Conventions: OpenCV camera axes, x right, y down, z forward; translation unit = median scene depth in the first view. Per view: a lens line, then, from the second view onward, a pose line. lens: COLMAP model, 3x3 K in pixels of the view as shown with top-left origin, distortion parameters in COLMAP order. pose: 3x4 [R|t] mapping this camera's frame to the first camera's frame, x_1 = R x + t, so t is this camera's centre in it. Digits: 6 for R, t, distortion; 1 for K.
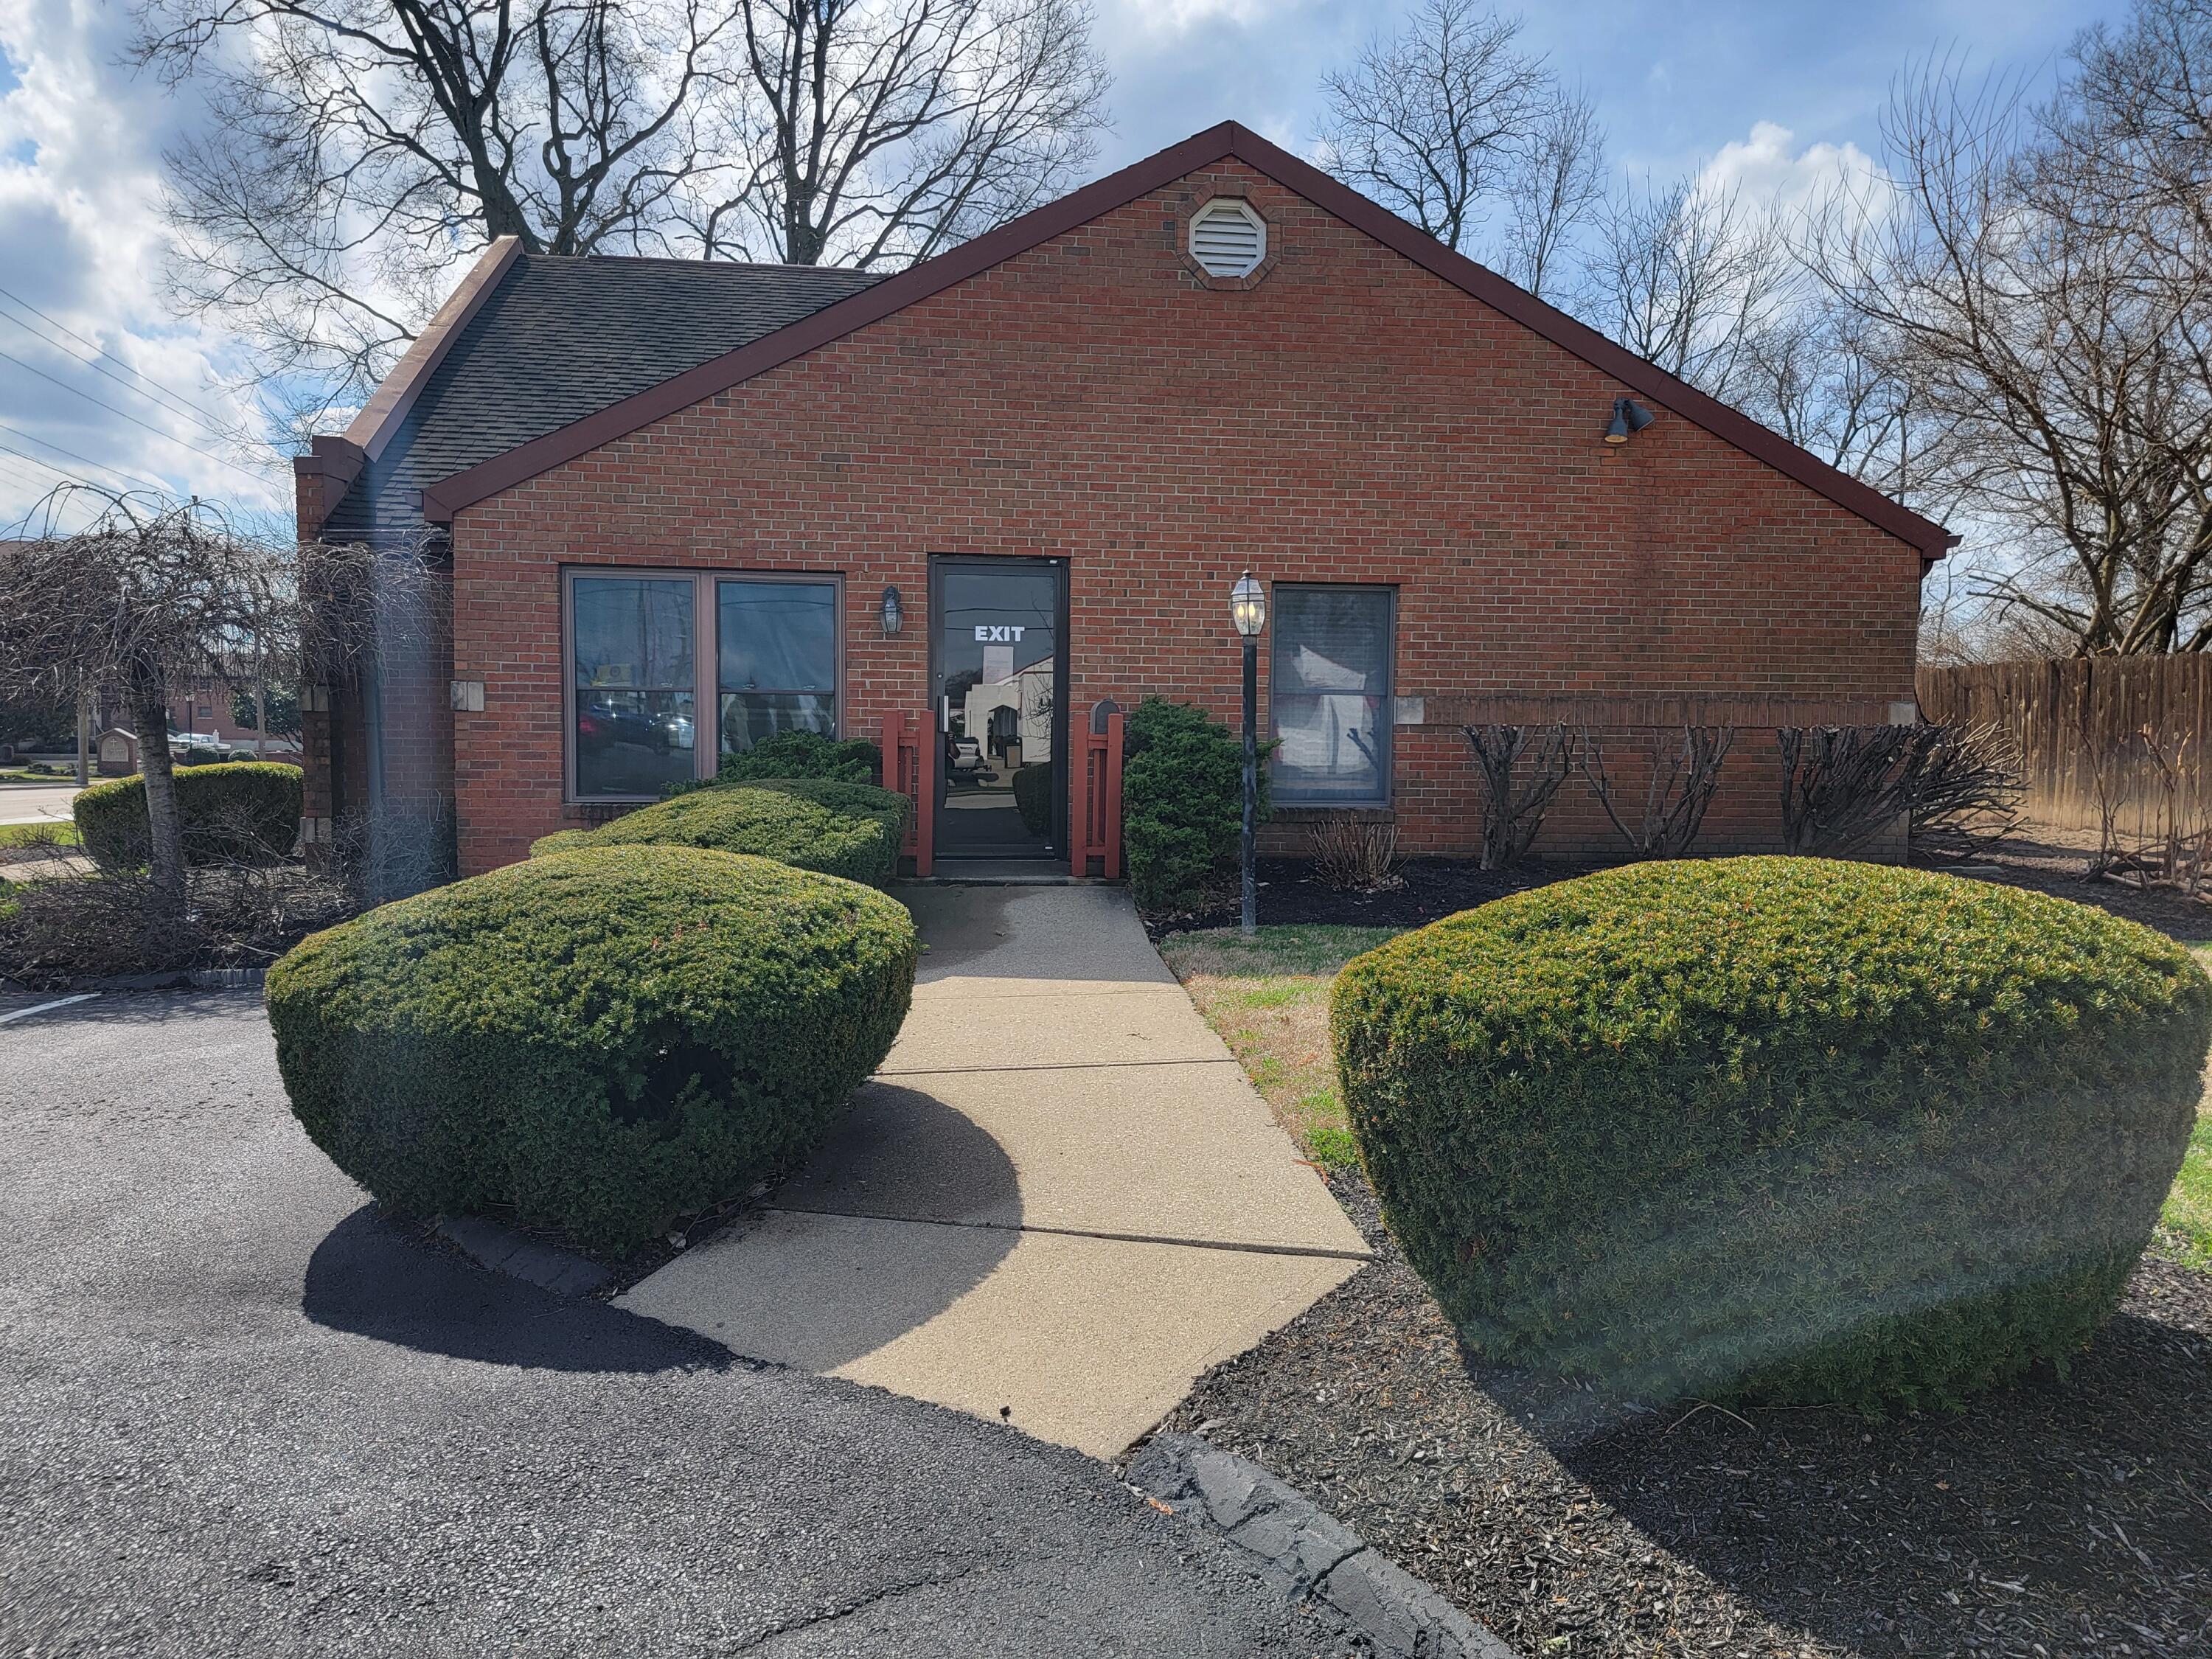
lens RADIAL K [[1515.4, 0, 1109.4], [0, 1515.4, 839.3], [0, 0, 1]] dist [0.086565, -0.068032]
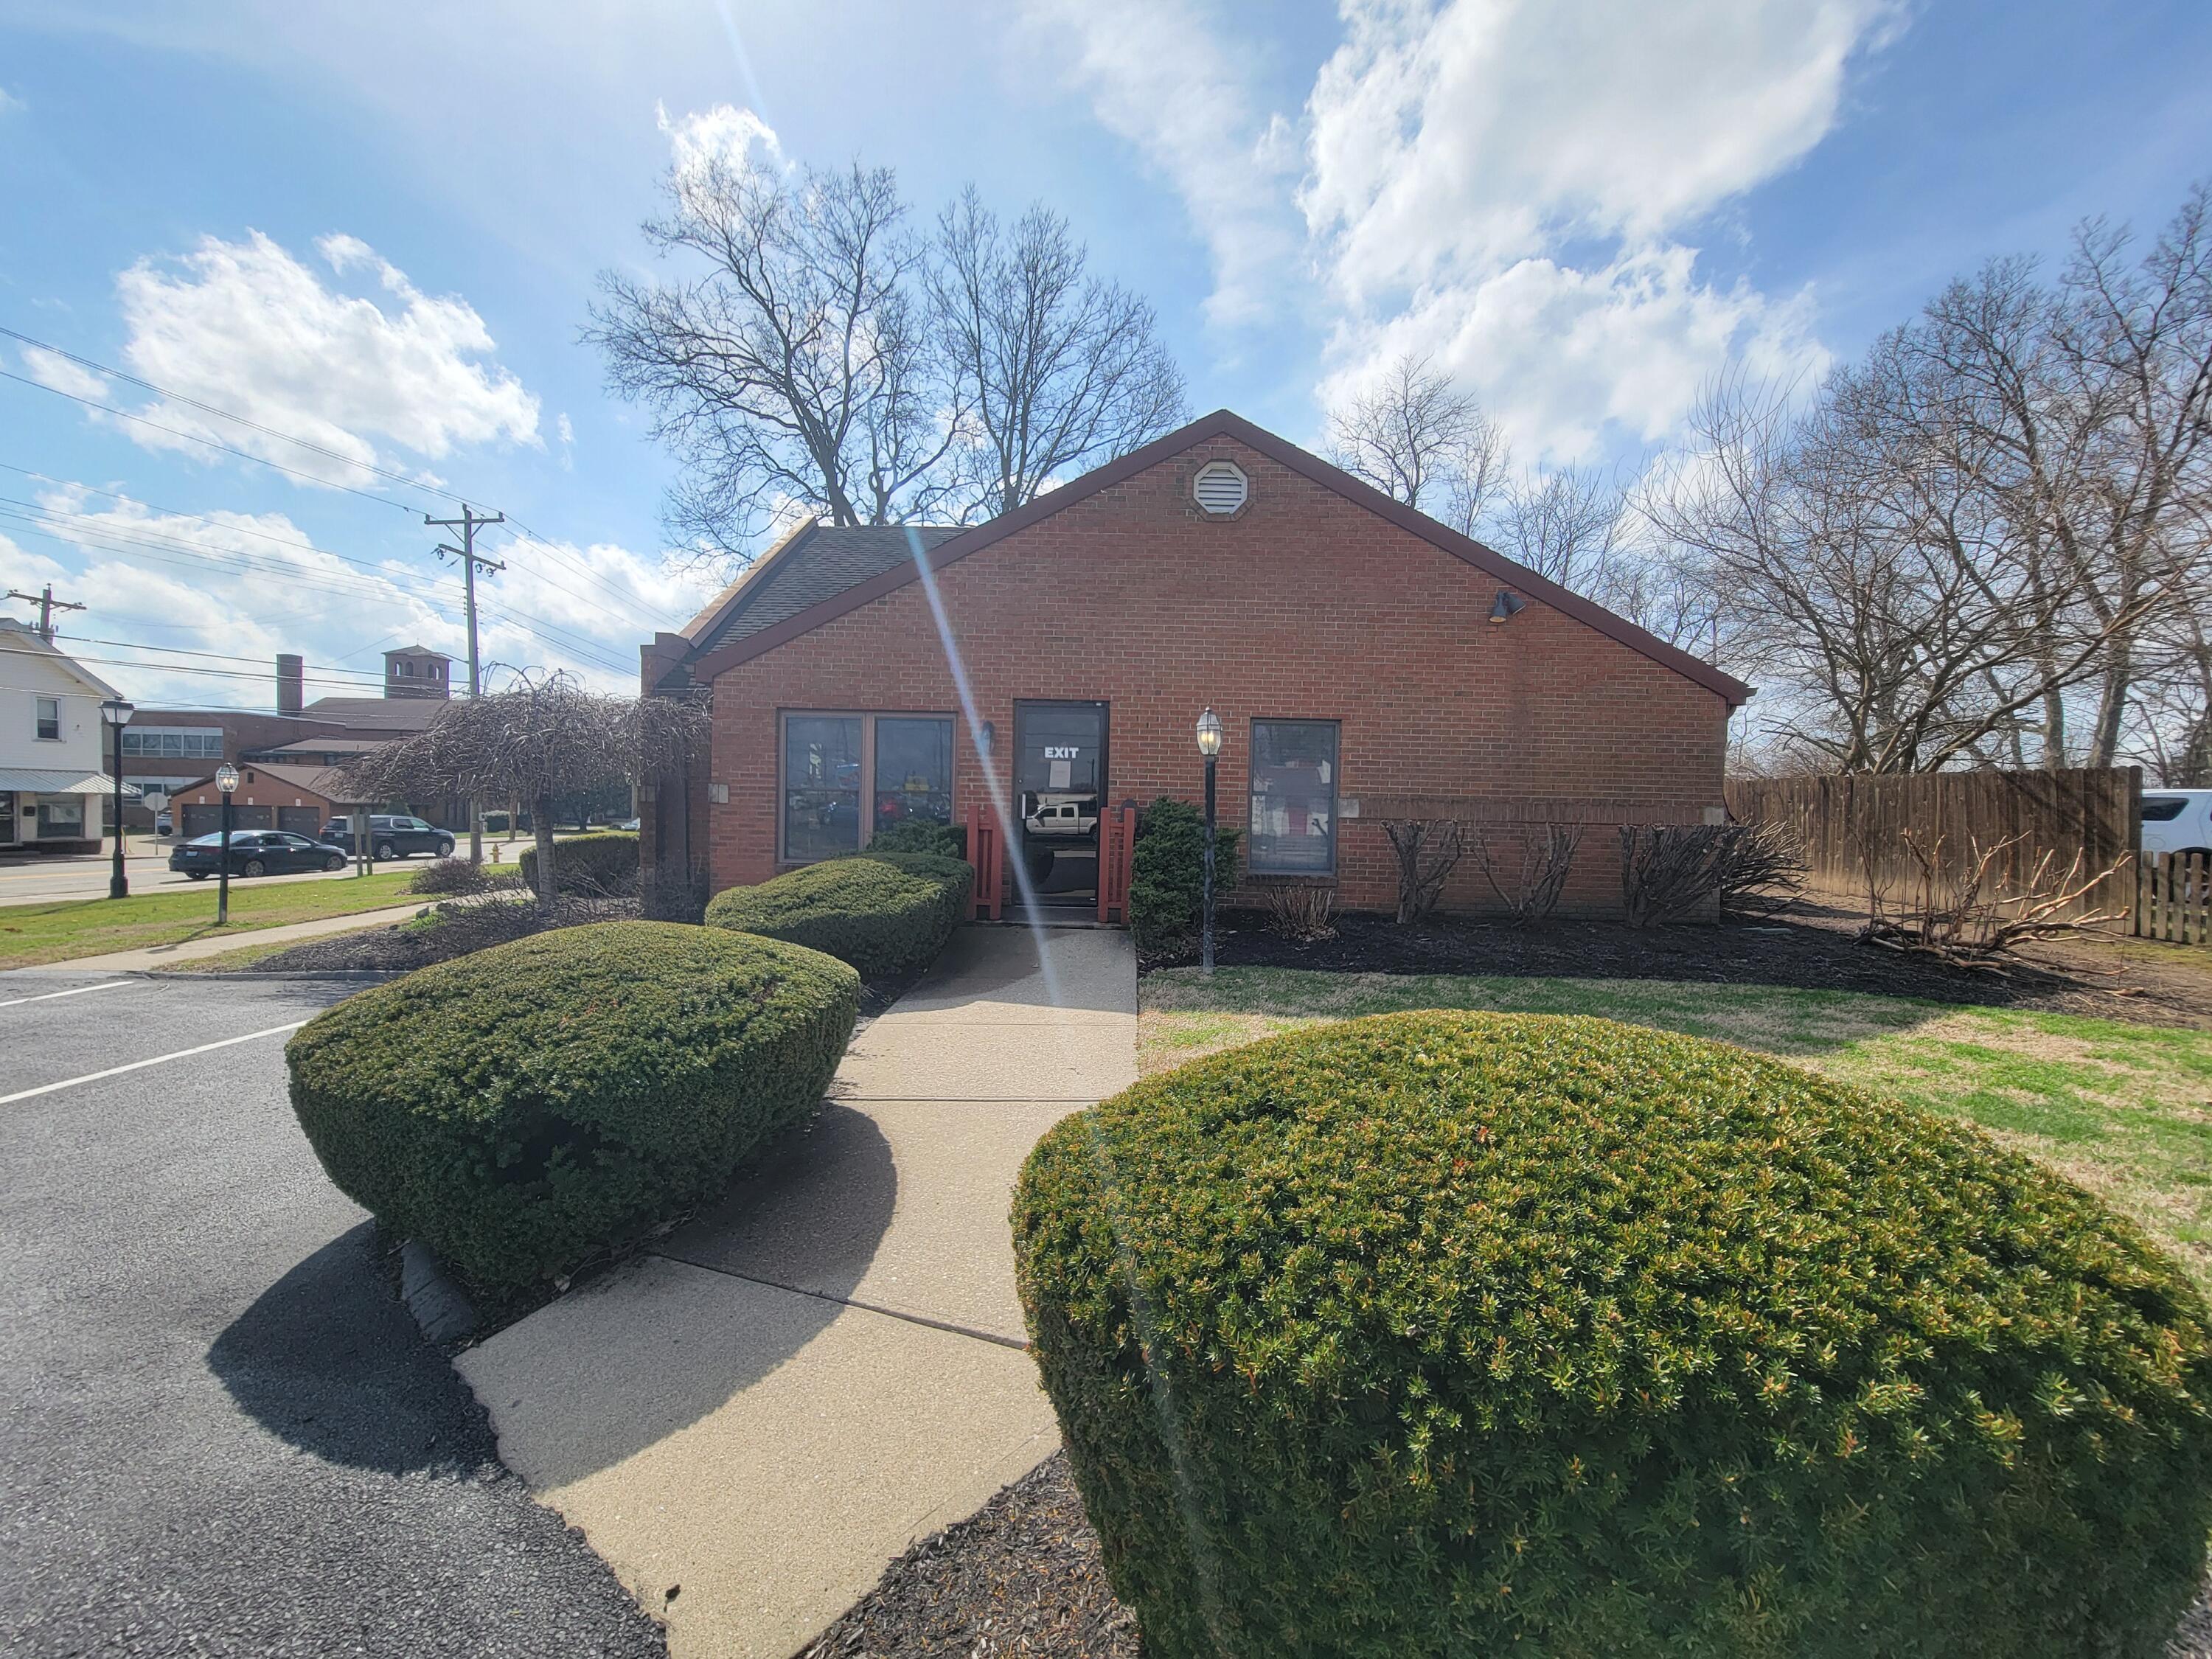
lens RADIAL K [[895.9, 0, 1101.4], [0, 895.9, 837.8], [0, 0, 1]] dist [-0.000666, -0.000004]
pose [[0.991823, 0.015755, -0.126648, 0.076605], [-0.020752, 0.999053, -0.038232, -0.020797], [0.125926, 0.040548, 0.991211, 0.146140]]
